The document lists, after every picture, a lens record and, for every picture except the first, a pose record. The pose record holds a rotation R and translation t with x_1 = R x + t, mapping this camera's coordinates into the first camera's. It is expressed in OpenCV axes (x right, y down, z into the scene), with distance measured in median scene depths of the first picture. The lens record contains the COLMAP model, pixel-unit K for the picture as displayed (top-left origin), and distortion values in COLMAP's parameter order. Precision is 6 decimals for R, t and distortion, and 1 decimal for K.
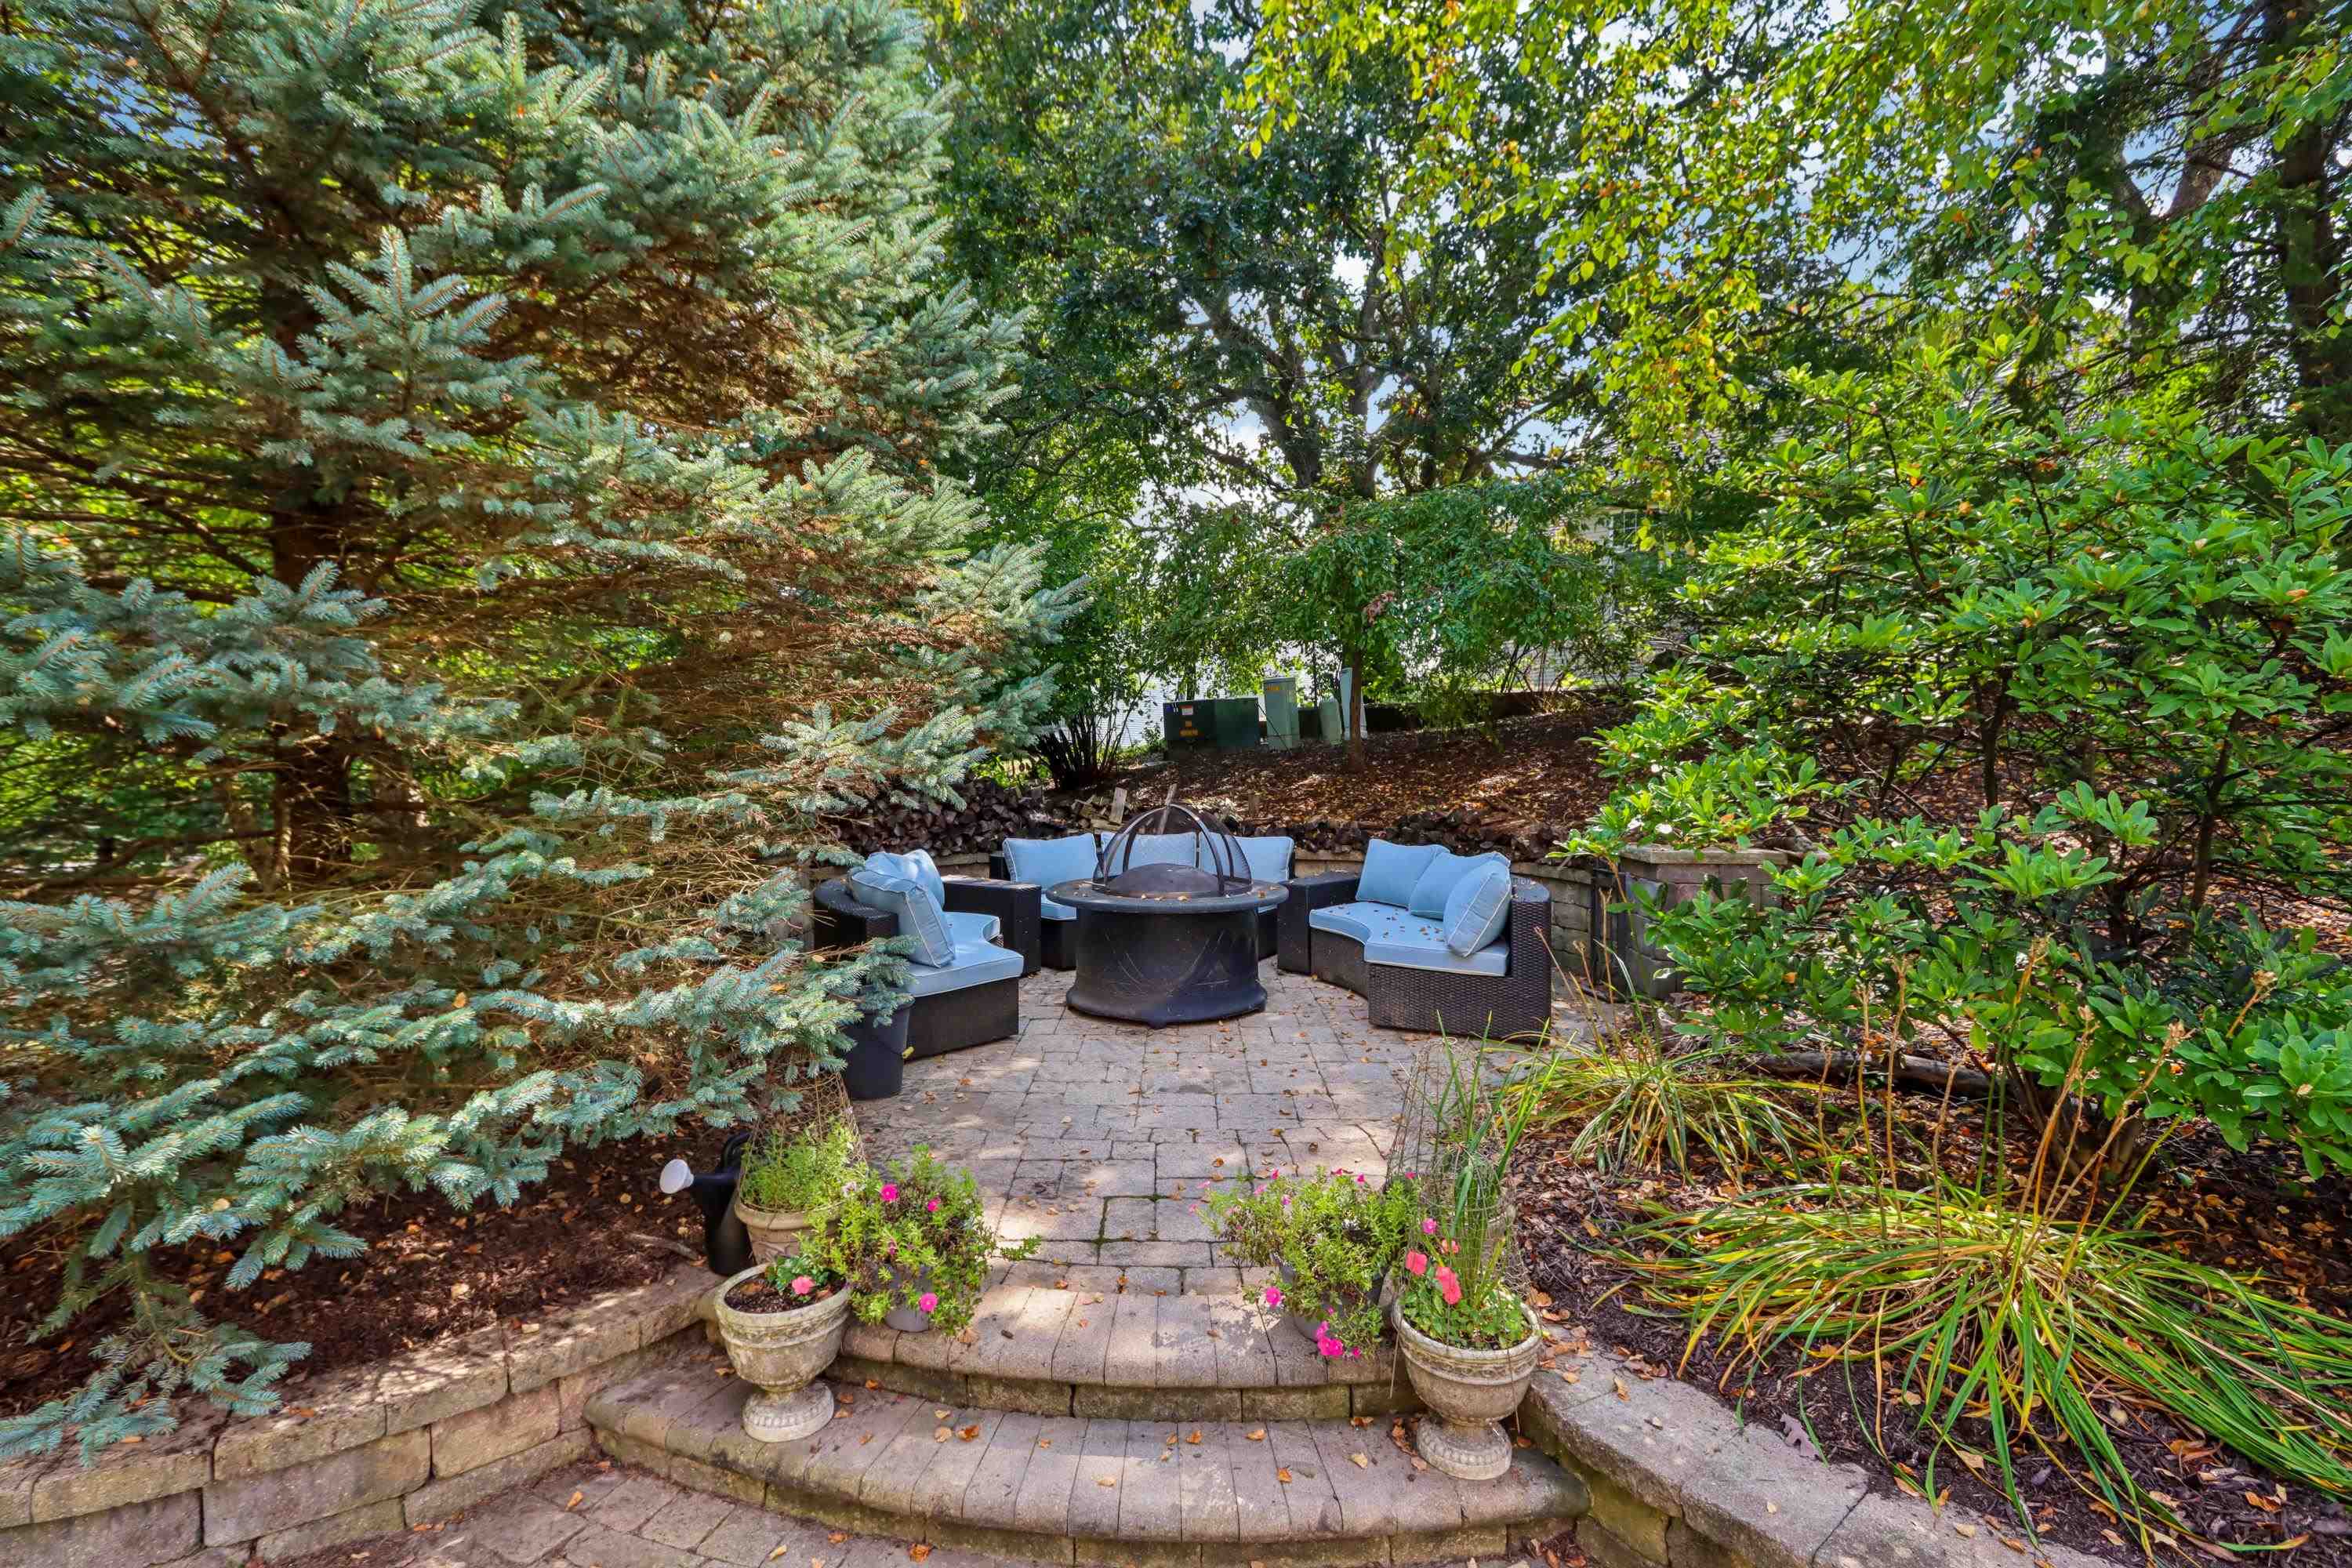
lens RADIAL K [[1083.2, 0, 1169.4], [0, 1083.2, 782.6], [0, 0, 1]] dist [-0.000307, -0.000067]
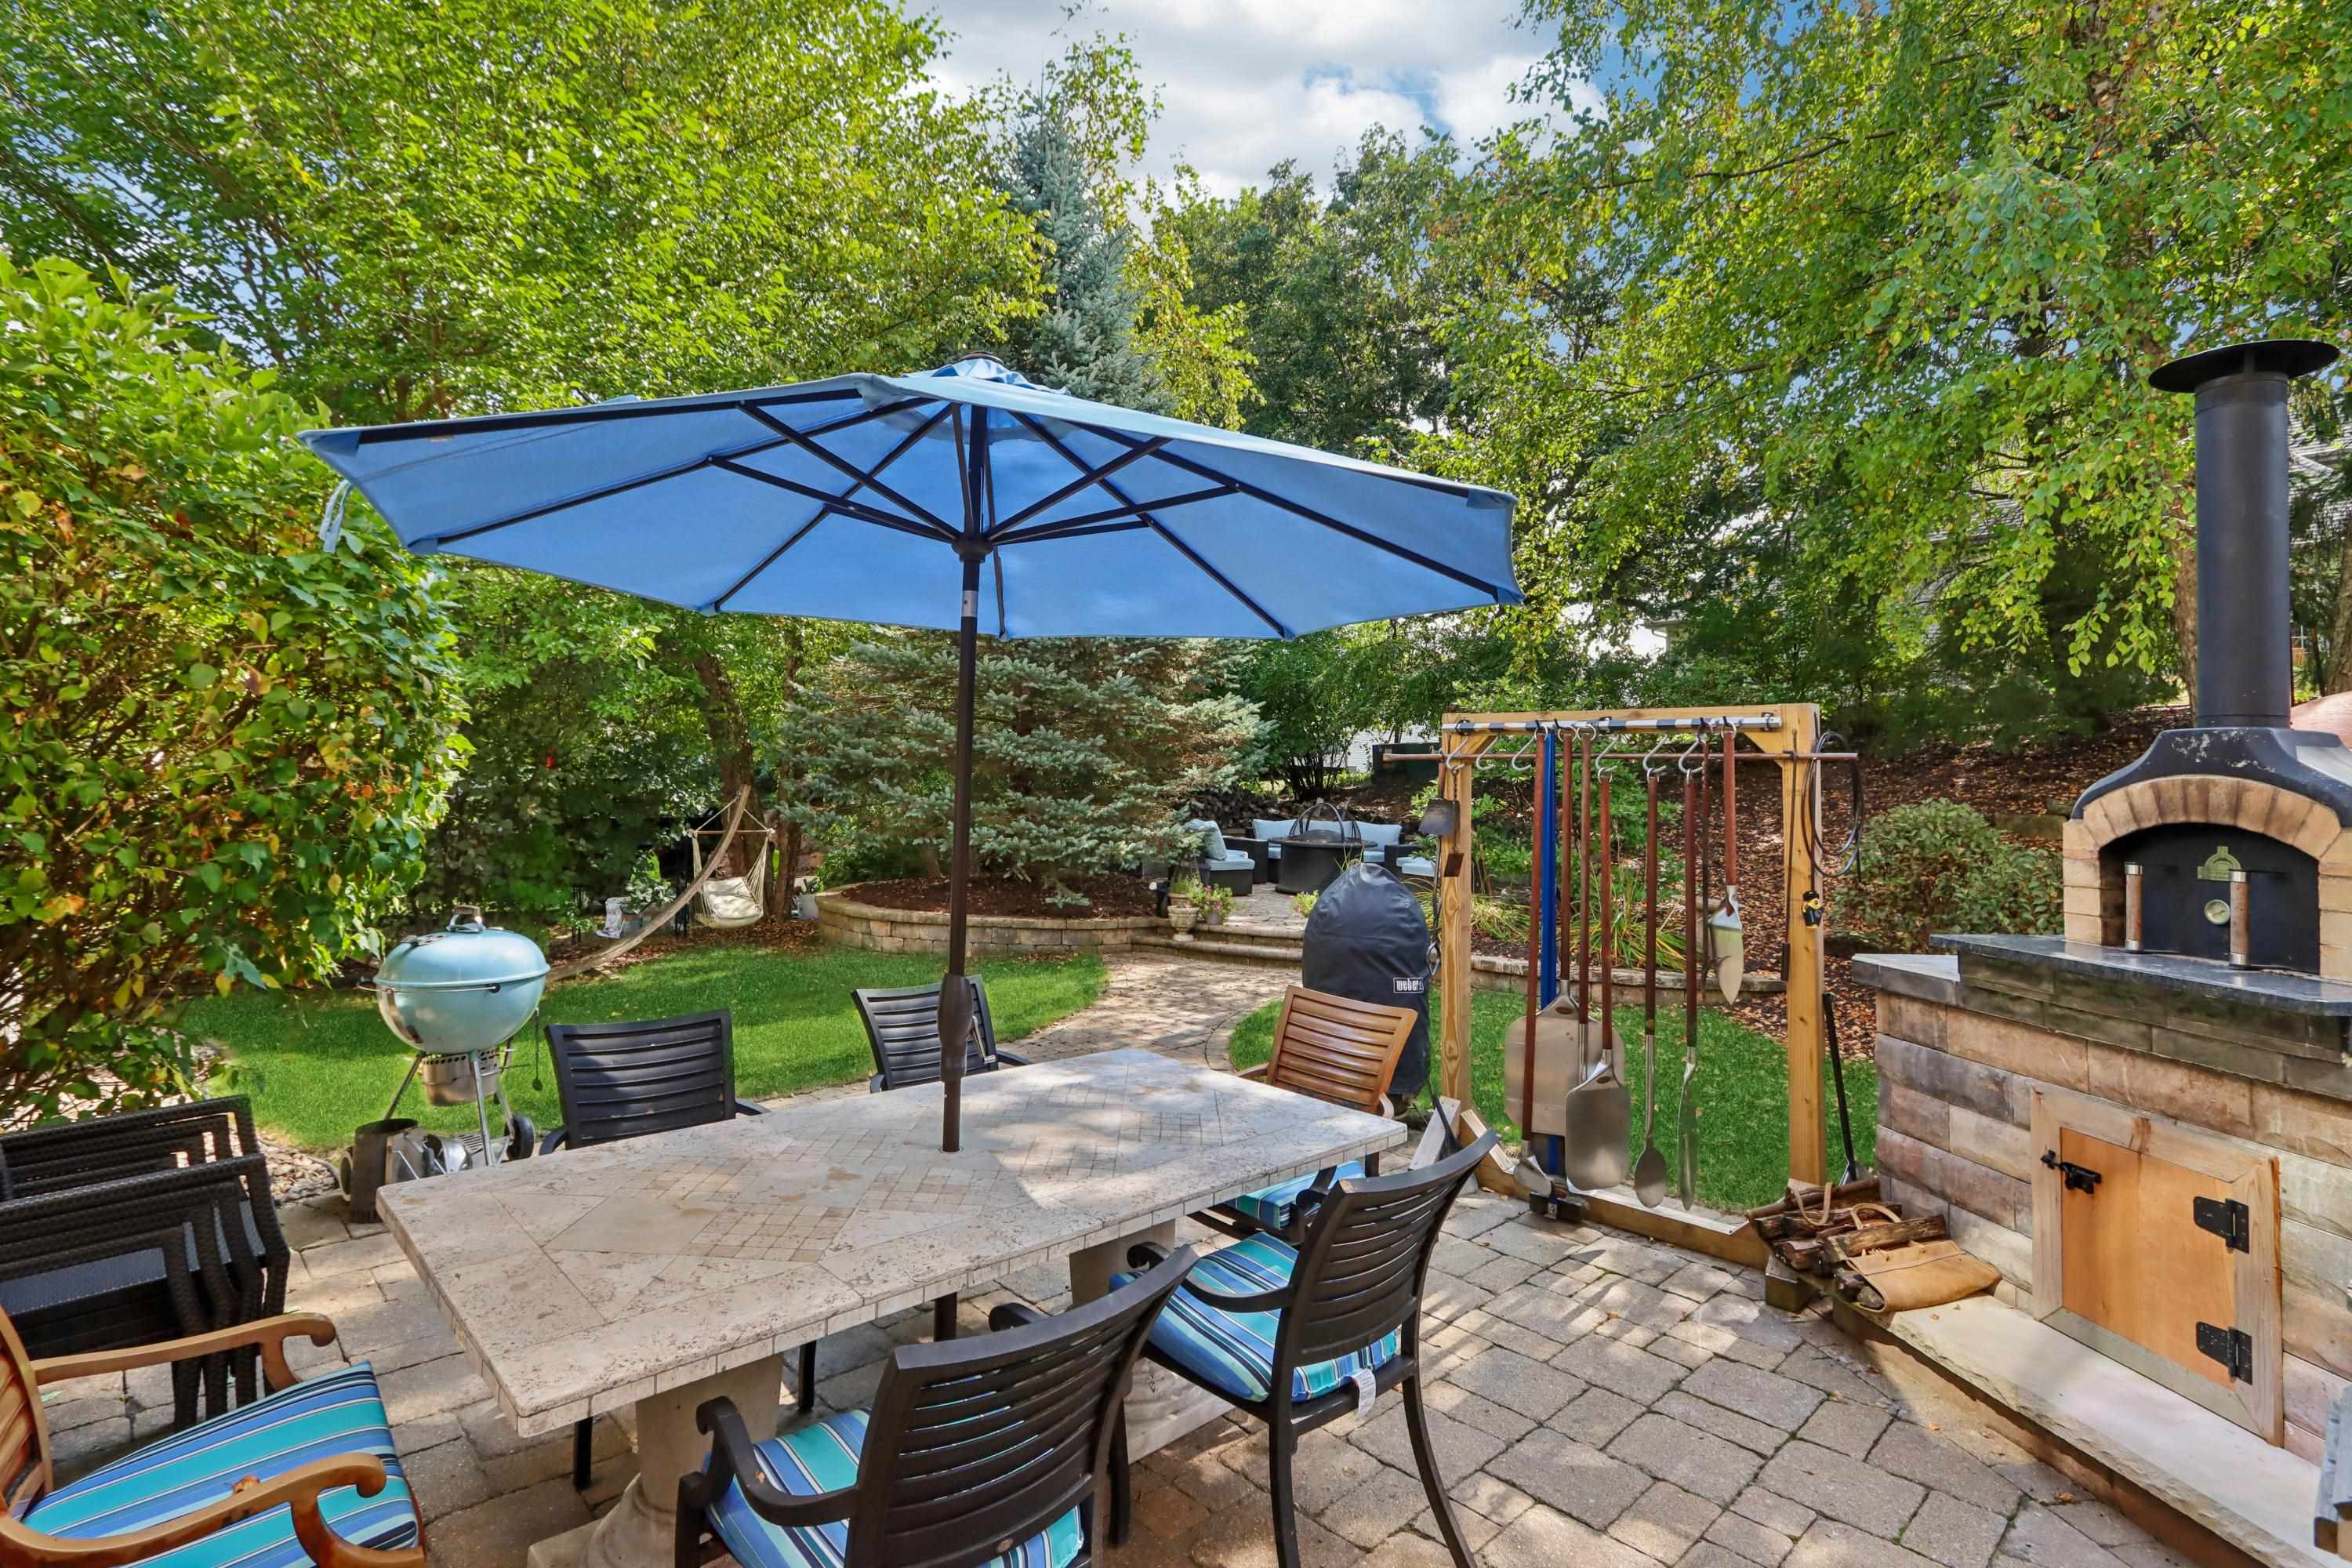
lens RADIAL K [[1083.2, 0, 1174.7], [0, 1083.2, 774.2], [0, 0, 1]] dist [-0.000307, -0.000067]
pose [[0.968283, 0.030780, -0.247955, 0.479279], [-0.037665, 0.999024, -0.023073, 0.048254], [0.247003, 0.031680, 0.968497, -2.334502]]
